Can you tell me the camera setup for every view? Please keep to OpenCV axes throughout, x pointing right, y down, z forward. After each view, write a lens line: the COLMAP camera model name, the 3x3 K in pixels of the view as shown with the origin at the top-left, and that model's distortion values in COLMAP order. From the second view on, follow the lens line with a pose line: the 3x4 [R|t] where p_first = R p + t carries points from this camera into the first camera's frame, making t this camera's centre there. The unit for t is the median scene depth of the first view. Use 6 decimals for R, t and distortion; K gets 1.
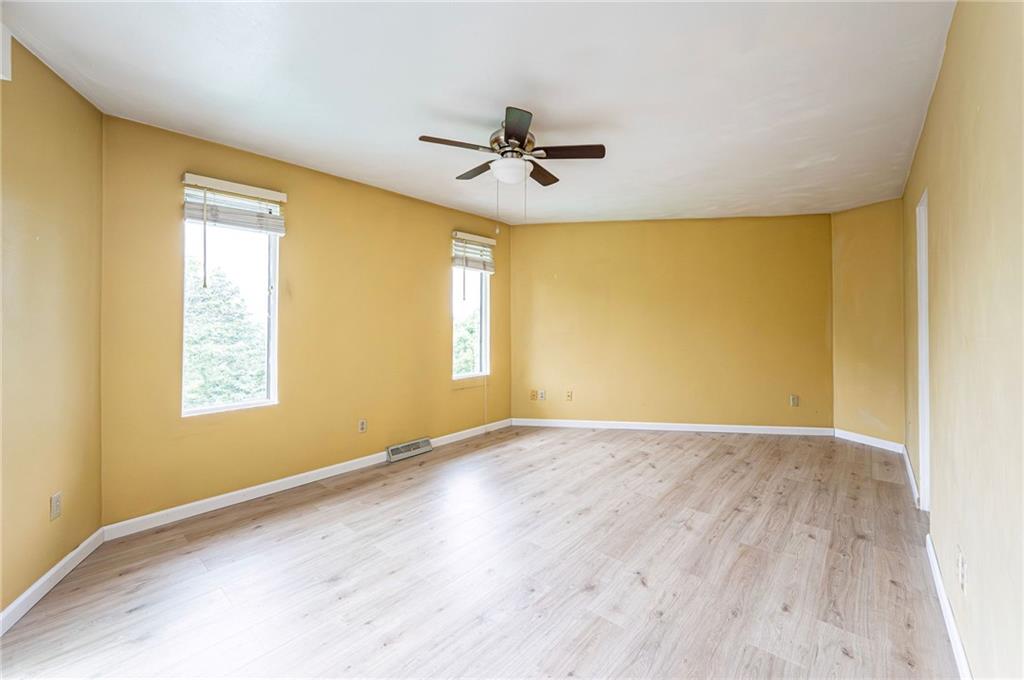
lens RADIAL K [[402.6, 0, 514.3], [0, 402.6, 328.0], [0, 0, 1]] dist [0.000790, -0.000071]
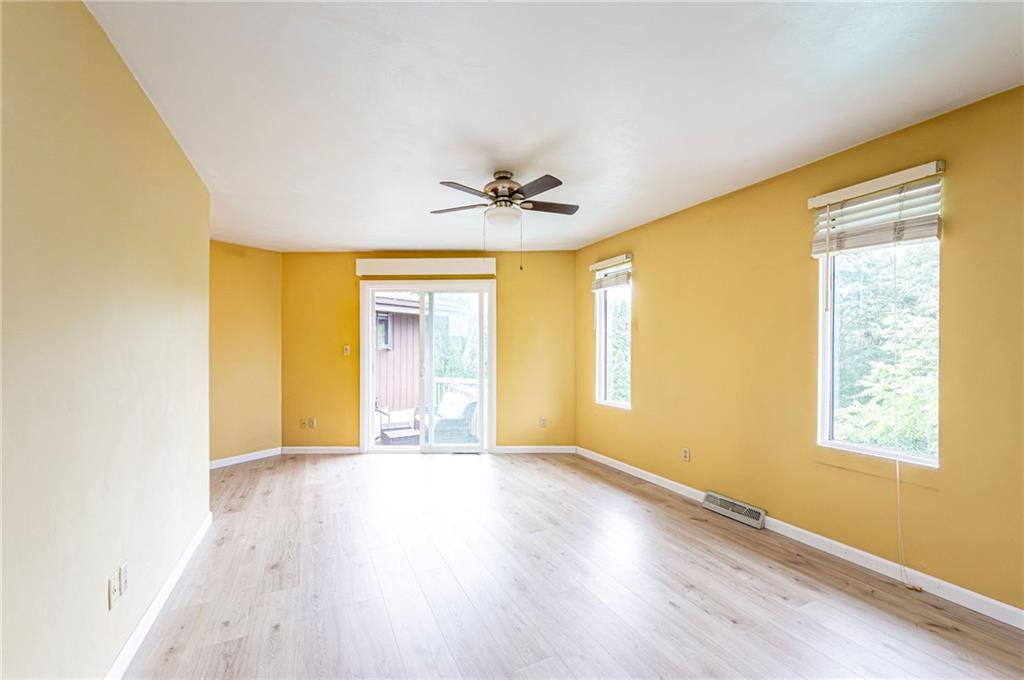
lens RADIAL K [[414.1, 0, 514.6], [0, 414.1, 345.2], [0, 0, 1]] dist [0.000266, 0.000052]
pose [[-0.382014, -0.004550, -0.924145, 0.780590], [-0.010639, 0.999943, -0.000526, -0.019786], [0.924095, 0.009631, -0.382041, 1.074867]]
